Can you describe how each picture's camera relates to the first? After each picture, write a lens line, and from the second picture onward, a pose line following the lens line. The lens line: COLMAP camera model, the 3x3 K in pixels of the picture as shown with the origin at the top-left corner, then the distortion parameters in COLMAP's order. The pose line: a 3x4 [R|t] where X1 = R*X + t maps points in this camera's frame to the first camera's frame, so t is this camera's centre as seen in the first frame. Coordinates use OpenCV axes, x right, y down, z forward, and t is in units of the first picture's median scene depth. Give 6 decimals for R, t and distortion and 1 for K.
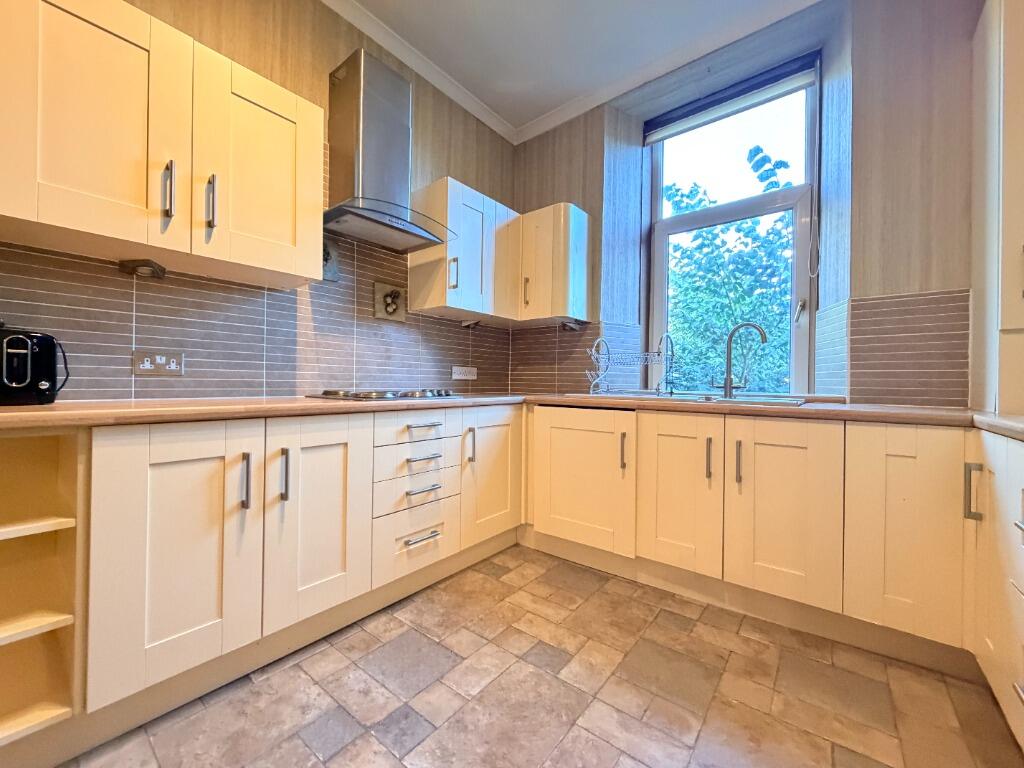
lens RADIAL K [[406.4, 0, 508.5], [0, 406.4, 383.1], [0, 0, 1]] dist [0.001173, 0.000192]
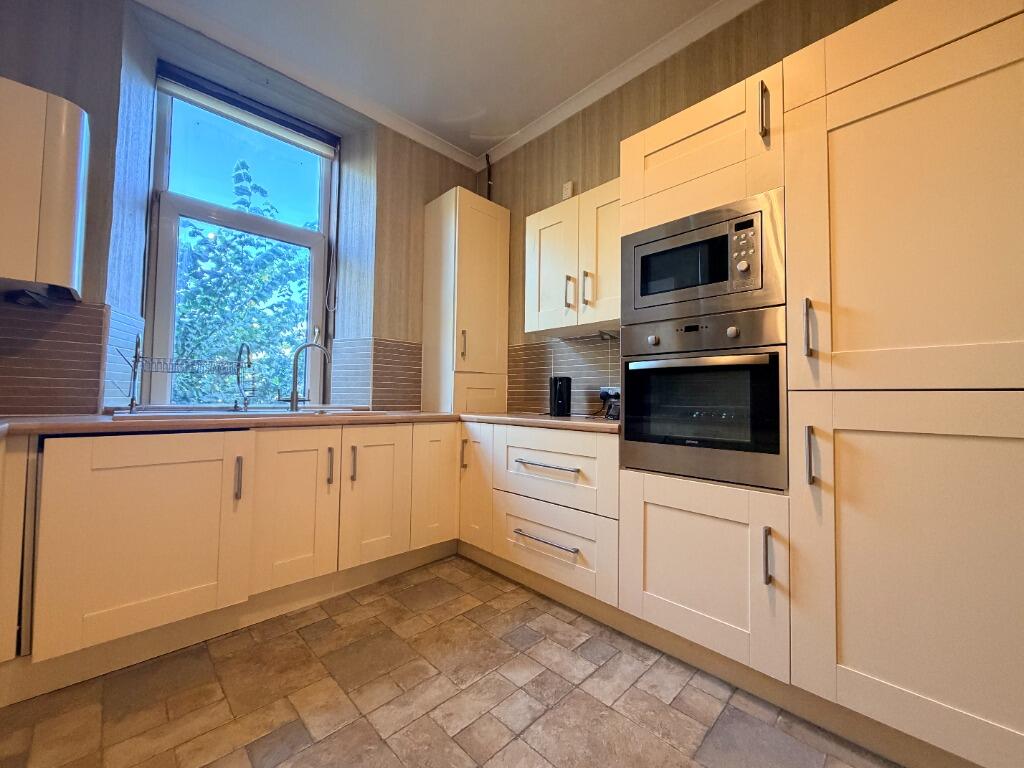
lens RADIAL K [[406.4, 0, 508.5], [0, 406.4, 383.1], [0, 0, 1]] dist [0.001173, 0.000192]
pose [[0.126456, 0.027252, 0.991598, -0.212679], [-0.013084, 0.999581, -0.025803, -0.007082], [-0.991886, -0.009711, 0.126760, 0.148244]]
